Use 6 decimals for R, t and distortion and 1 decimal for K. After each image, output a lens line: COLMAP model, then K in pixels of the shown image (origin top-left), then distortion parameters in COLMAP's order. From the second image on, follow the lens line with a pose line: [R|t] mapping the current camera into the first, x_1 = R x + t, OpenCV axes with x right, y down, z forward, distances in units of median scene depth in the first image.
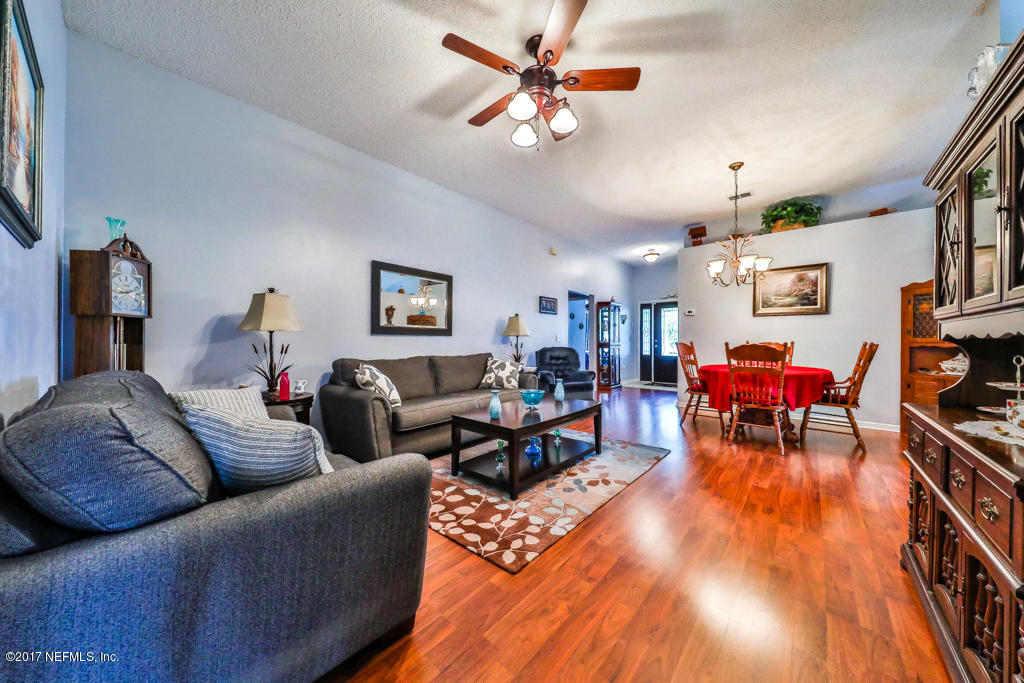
lens RADIAL K [[345.9, 0, 513.7], [0, 345.9, 342.6], [0, 0, 1]] dist [-0.001313, -0.000964]
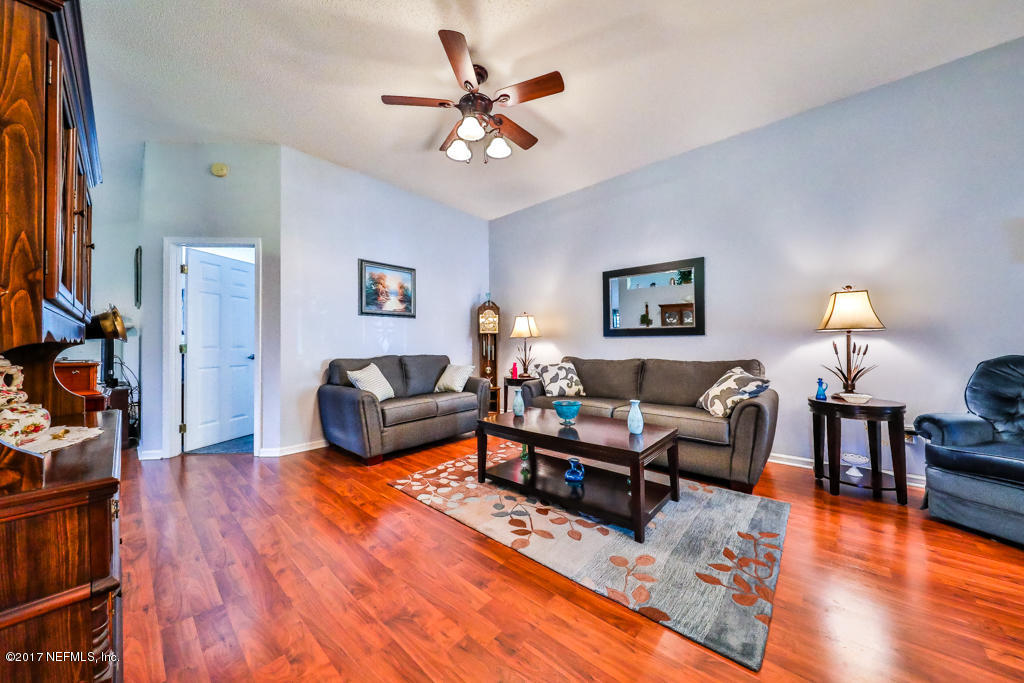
lens RADIAL K [[345.9, 0, 513.4], [0, 345.9, 340.2], [0, 0, 1]] dist [-0.001313, -0.000964]
pose [[-0.016256, -0.007708, -0.999838, 1.081974], [0.008127, 0.999936, -0.007841, -0.009315], [0.999835, -0.008253, -0.016192, 1.057611]]
